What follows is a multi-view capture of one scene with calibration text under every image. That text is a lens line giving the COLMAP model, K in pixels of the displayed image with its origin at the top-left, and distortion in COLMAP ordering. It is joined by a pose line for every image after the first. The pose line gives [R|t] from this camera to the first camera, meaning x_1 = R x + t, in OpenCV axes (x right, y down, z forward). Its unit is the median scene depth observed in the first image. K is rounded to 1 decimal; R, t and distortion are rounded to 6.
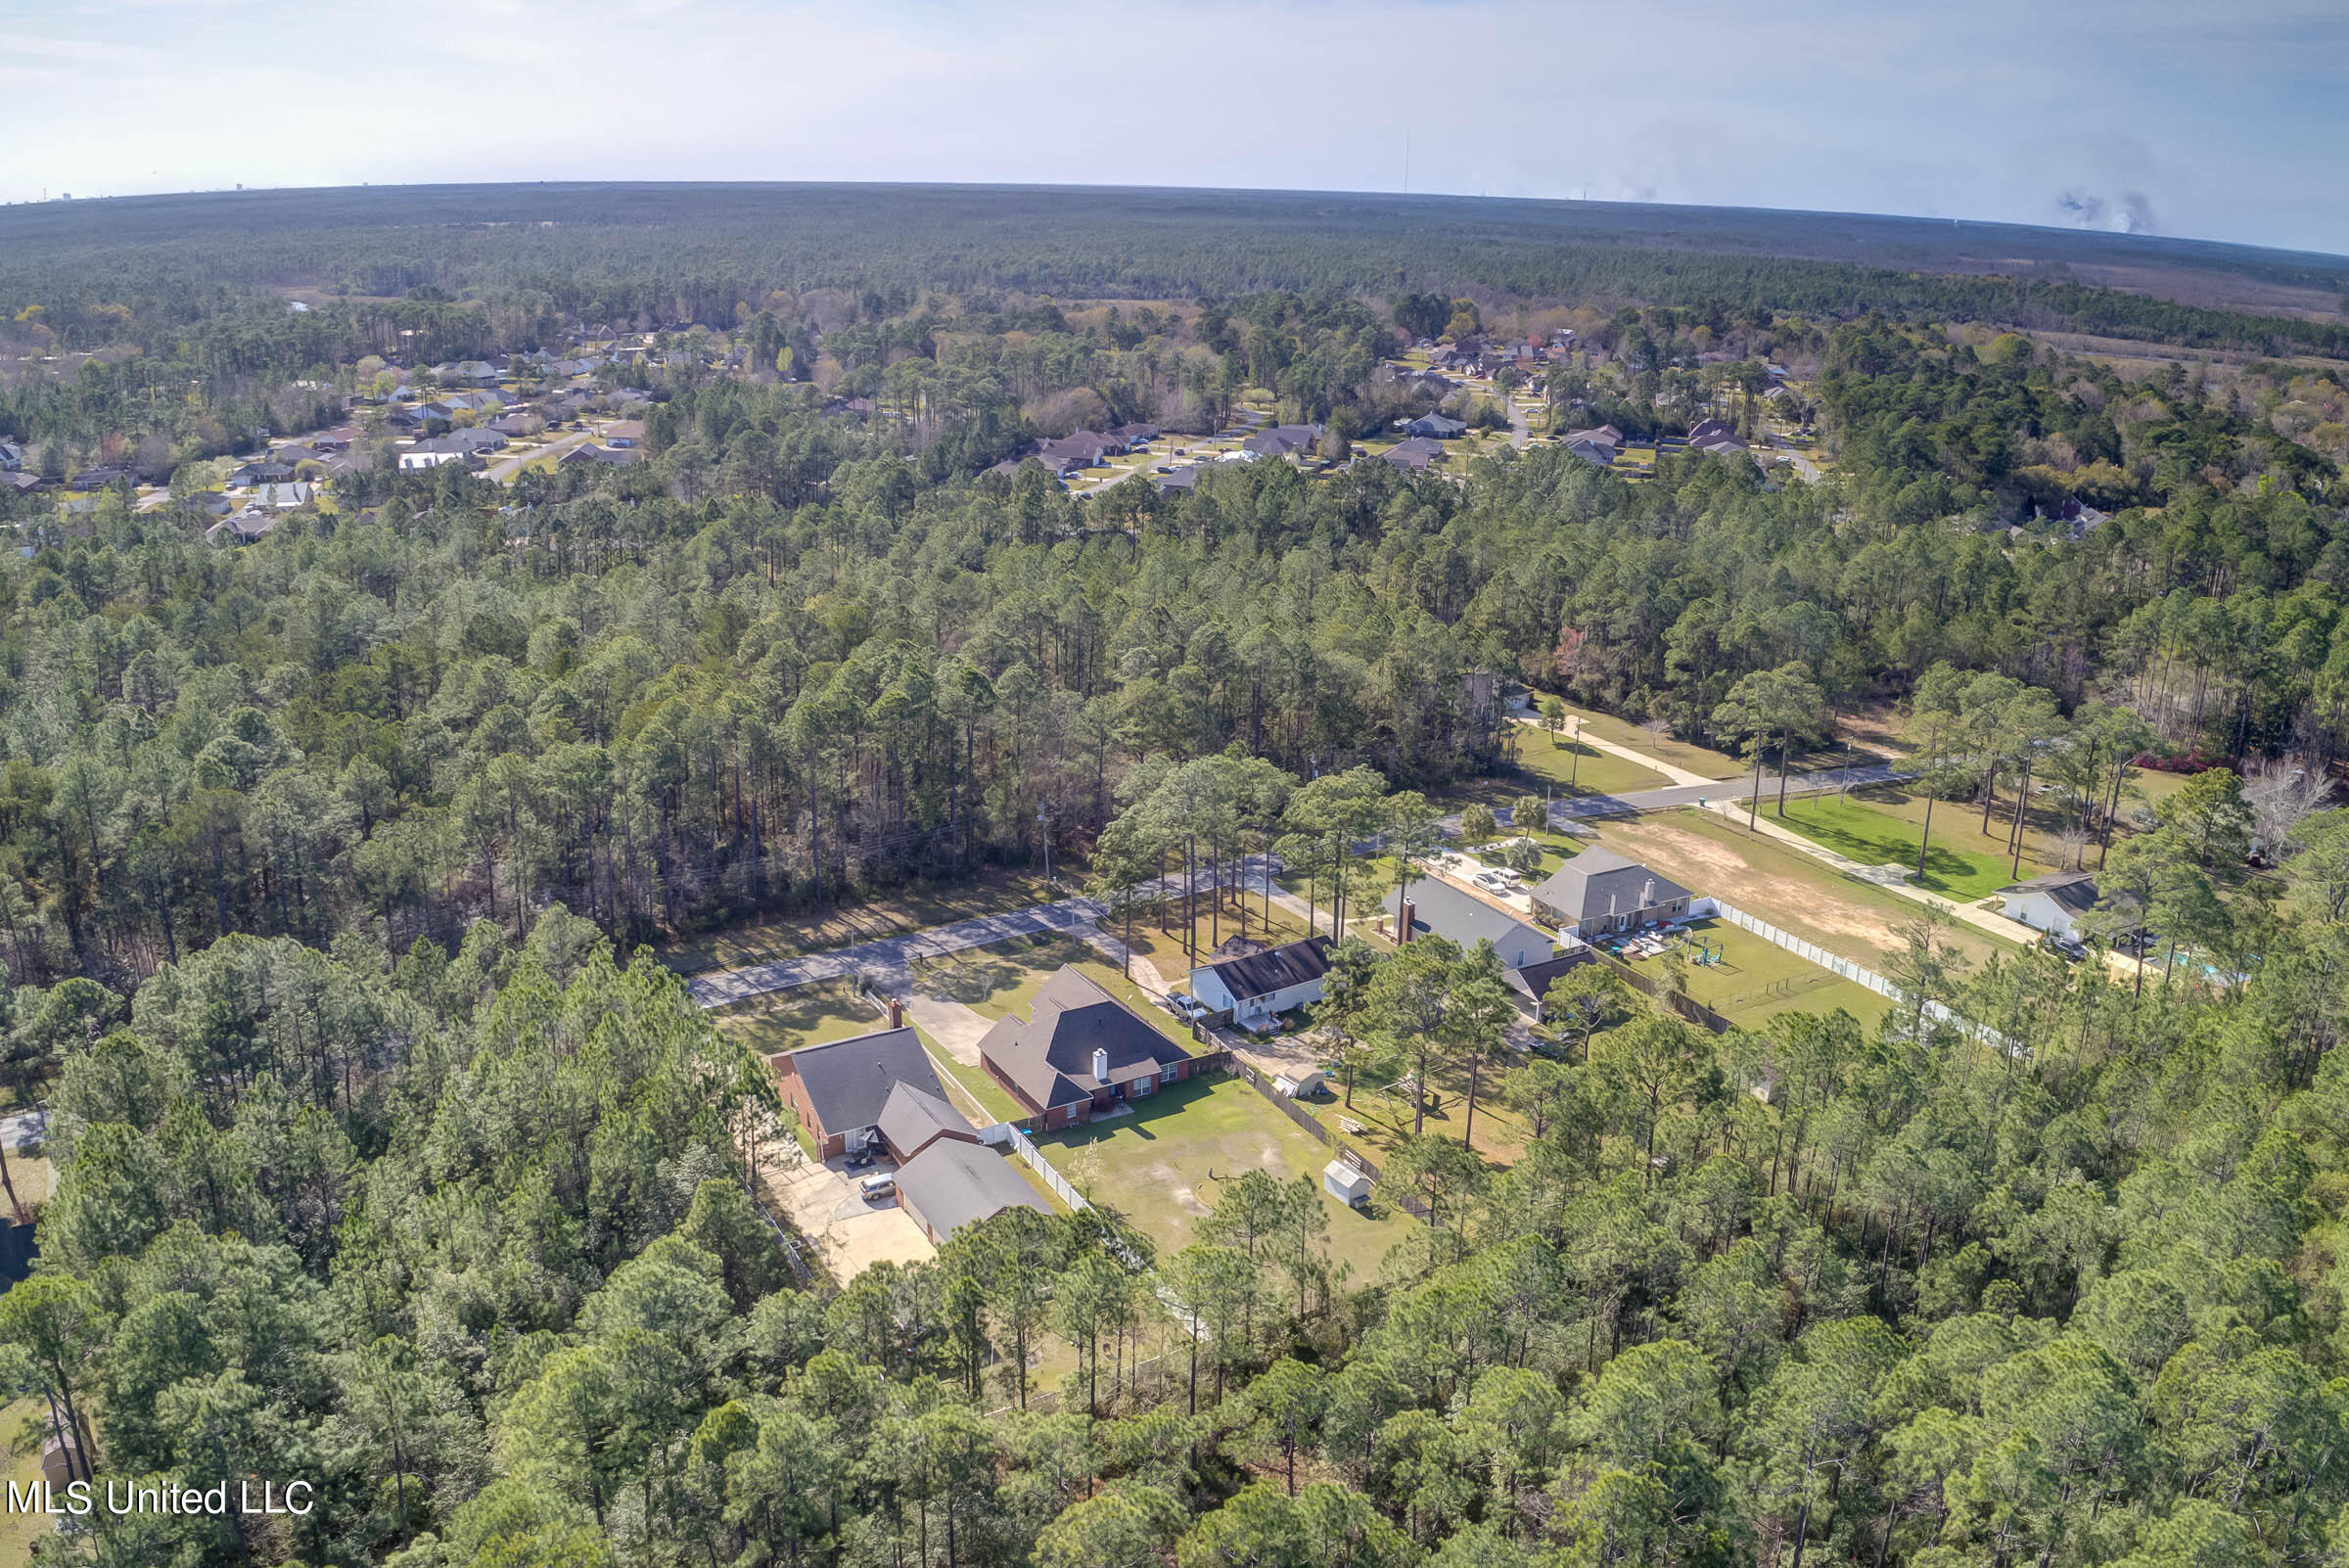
lens RADIAL K [[1833.9, 0, 1182.6], [0, 1833.9, 780.9], [0, 0, 1]] dist [-0.095962, -0.077727]
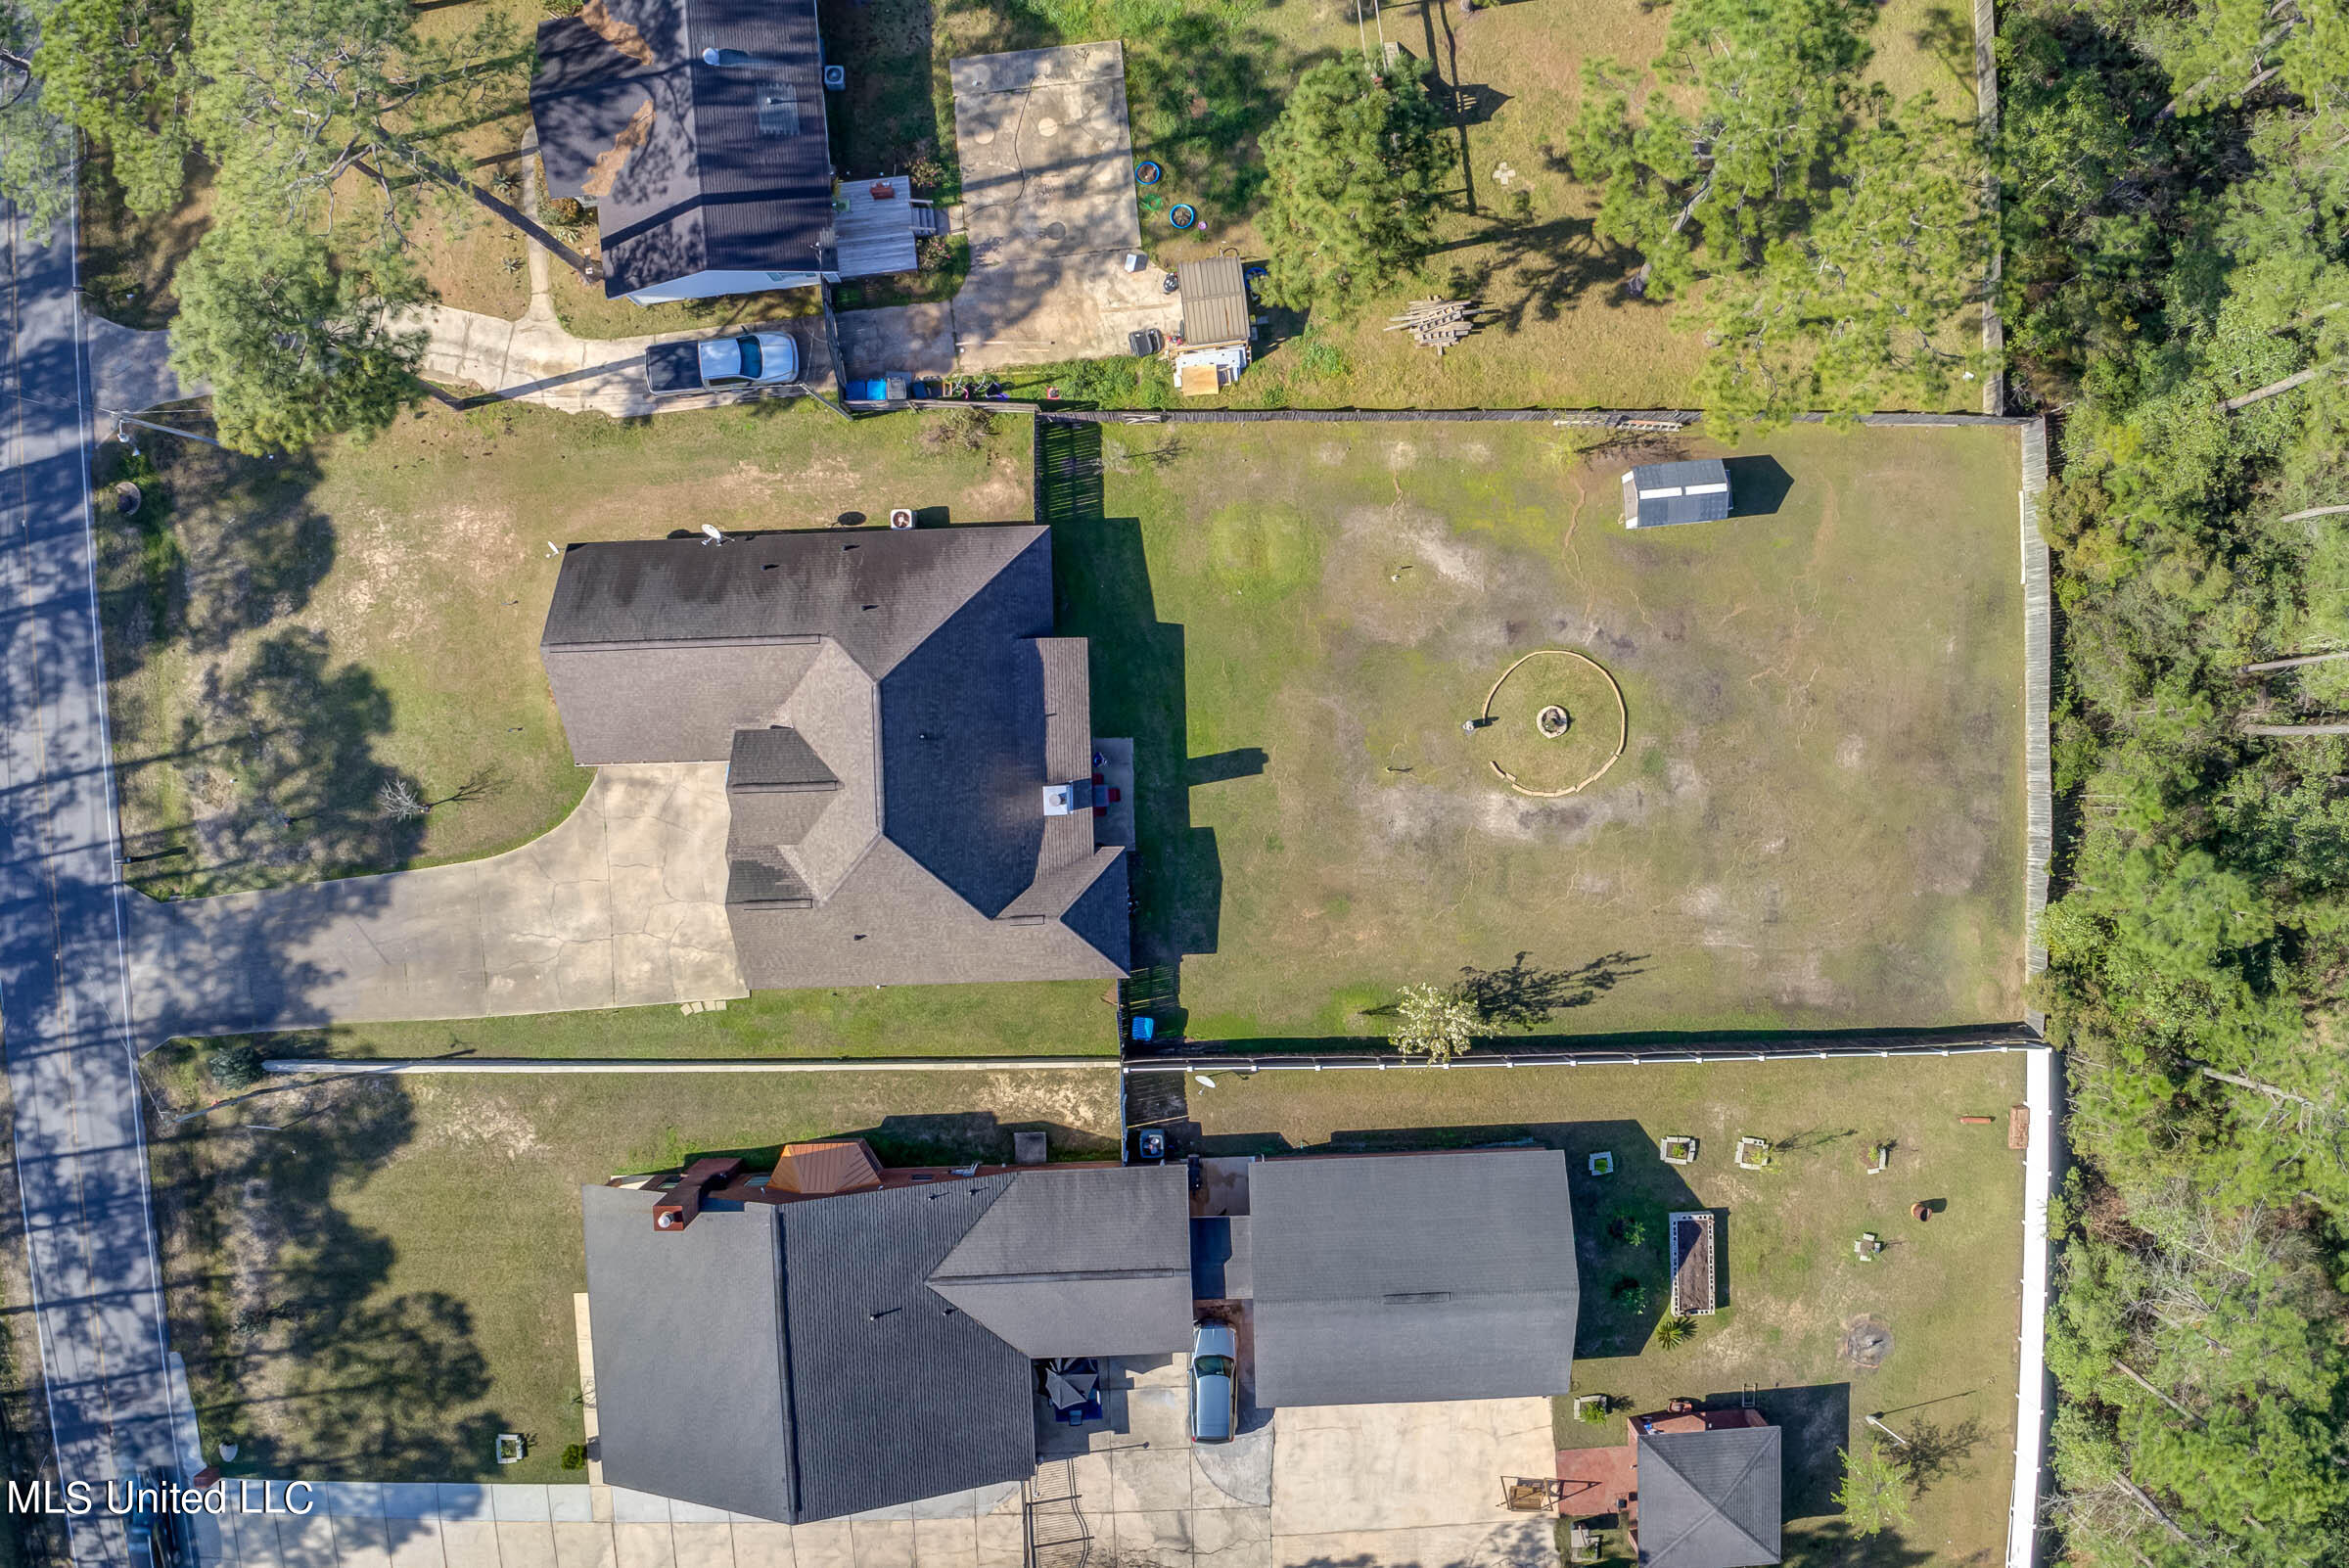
lens RADIAL K [[1828.7, 0, 1225.1], [0, 1828.7, 792.6], [0, 0, 1]] dist [-0.087142, -0.084687]
pose [[0.490045, -0.870858, -0.038249, -0.008877], [0.281368, 0.116495, 0.952502, -0.172644], [-0.825038, -0.477531, 0.302120, 0.693360]]
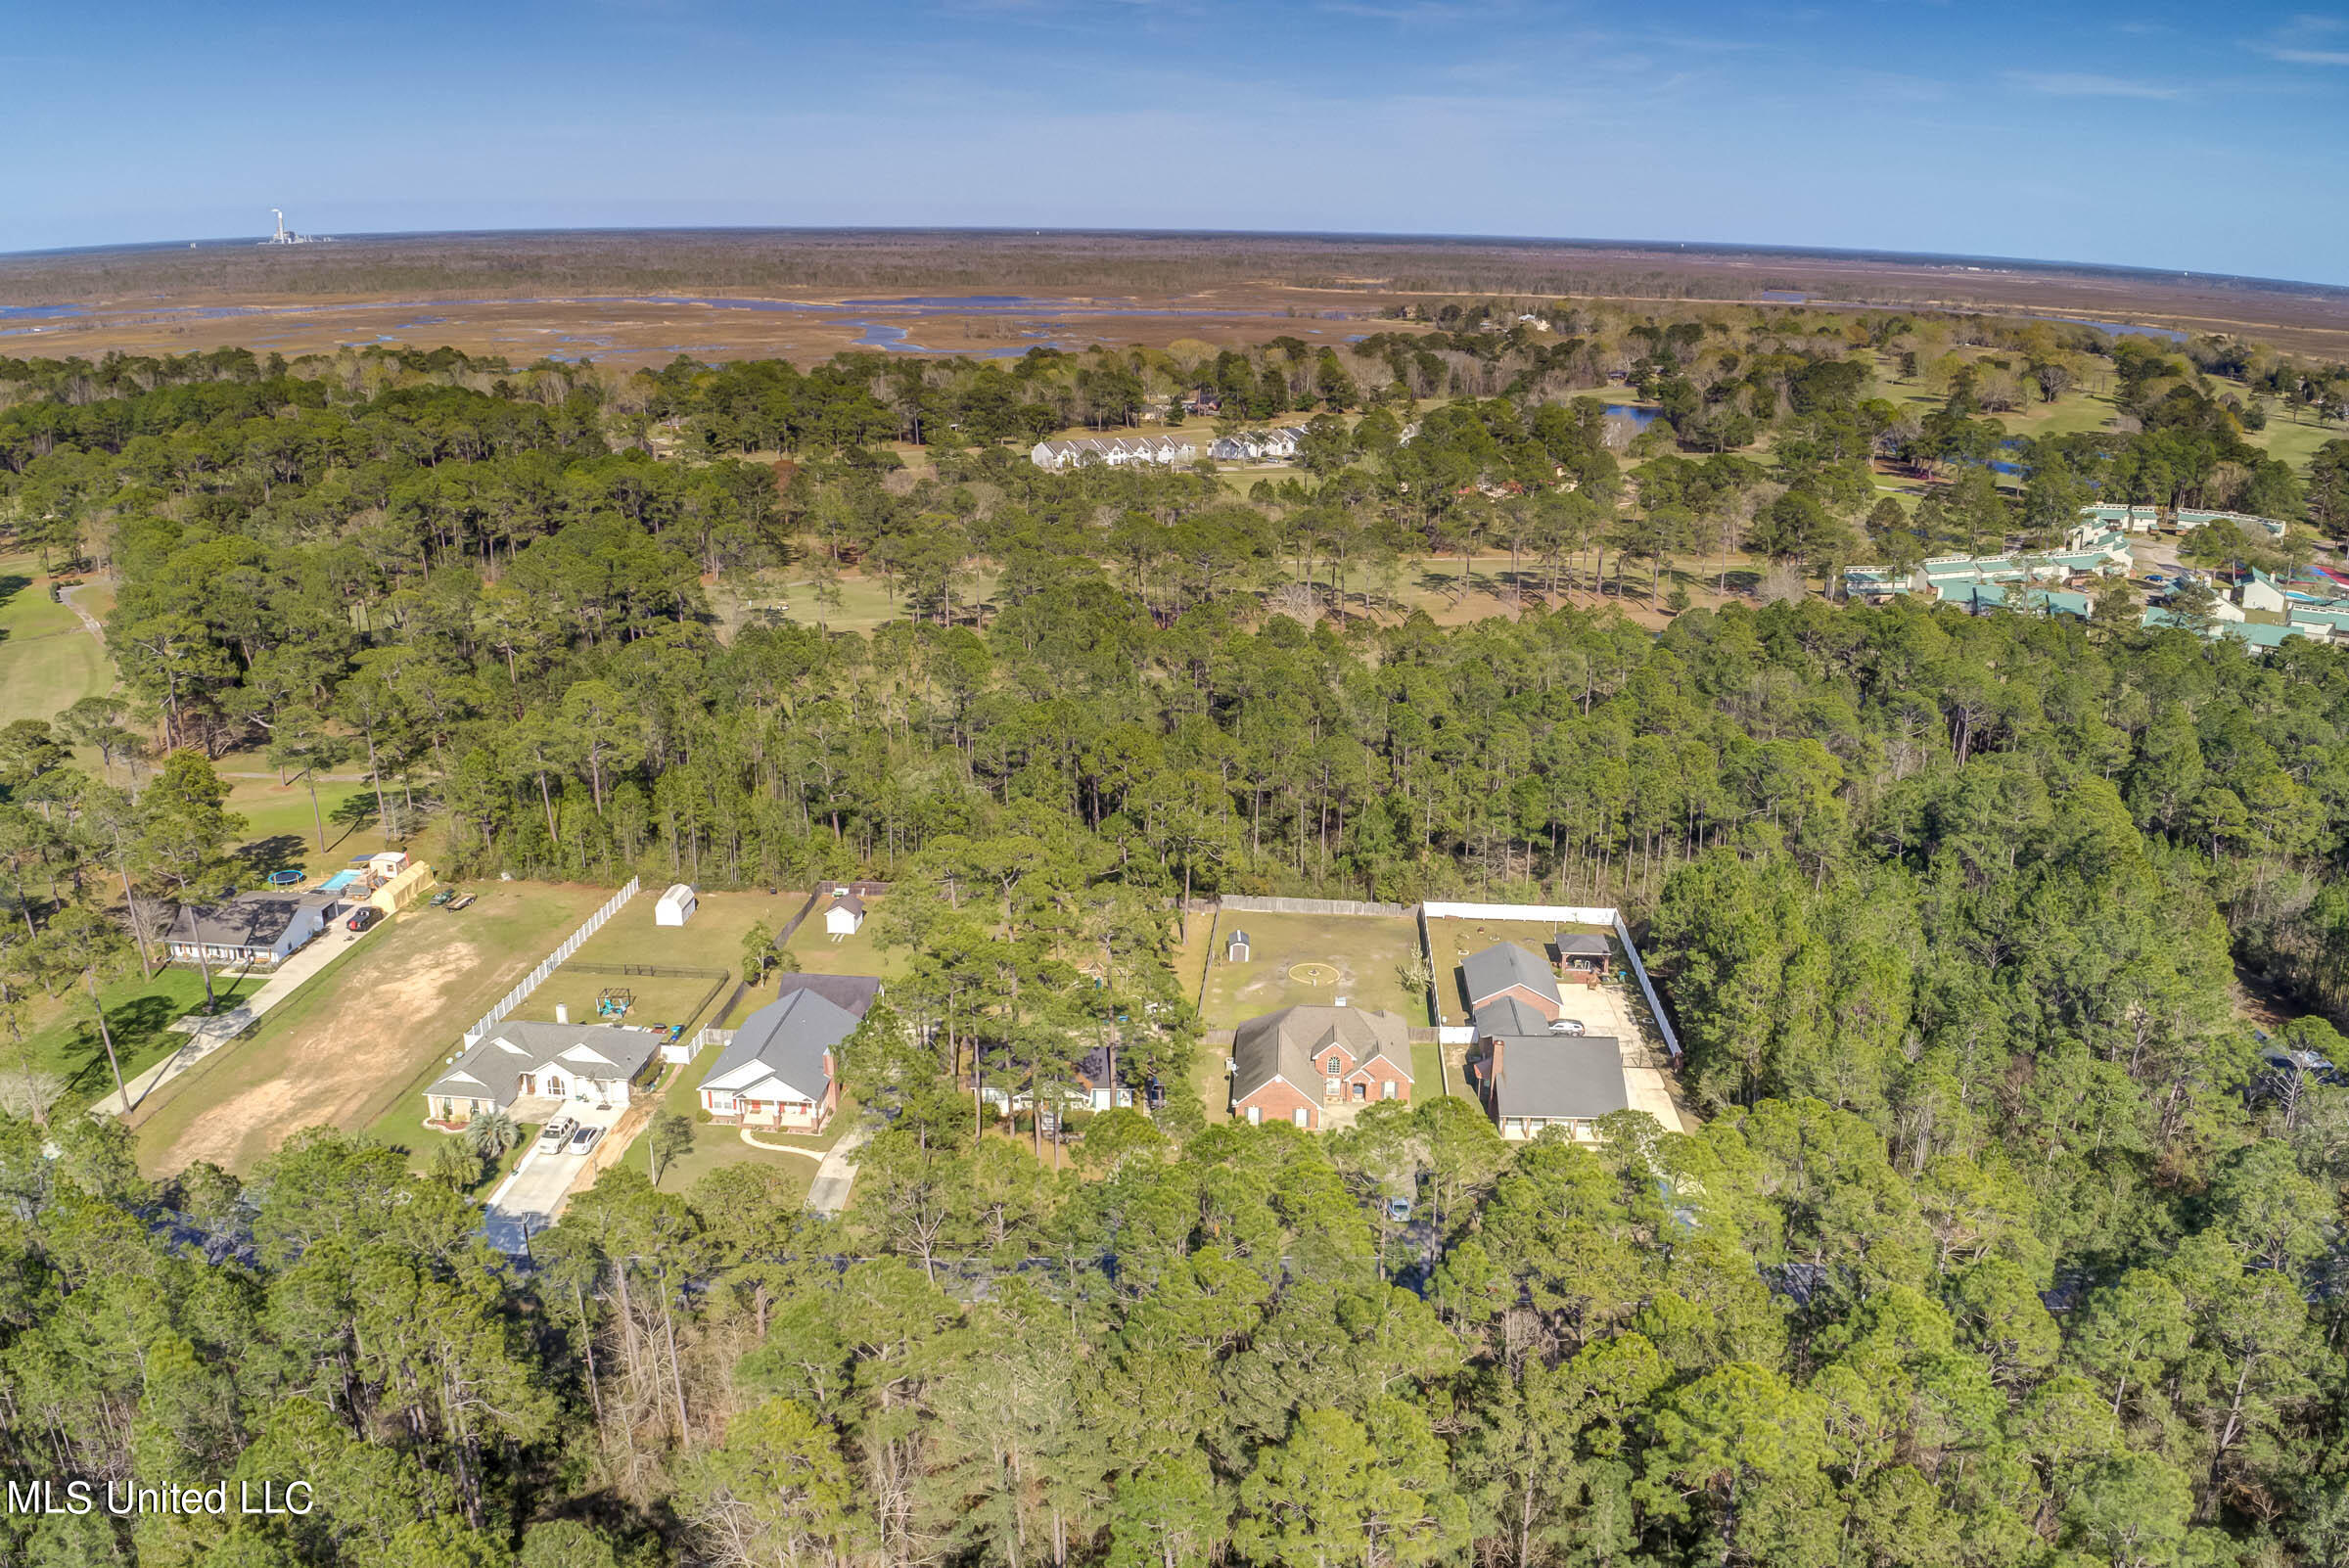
lens RADIAL K [[1833.9, 0, 1182.6], [0, 1833.9, 780.9], [0, 0, 1]] dist [-0.095962, -0.077727]
pose [[-0.824553, -0.194232, 0.531401, -0.425338], [0.150860, 0.829748, 0.537363, -0.455443], [-0.545302, 0.523251, -0.654870, 1.381791]]
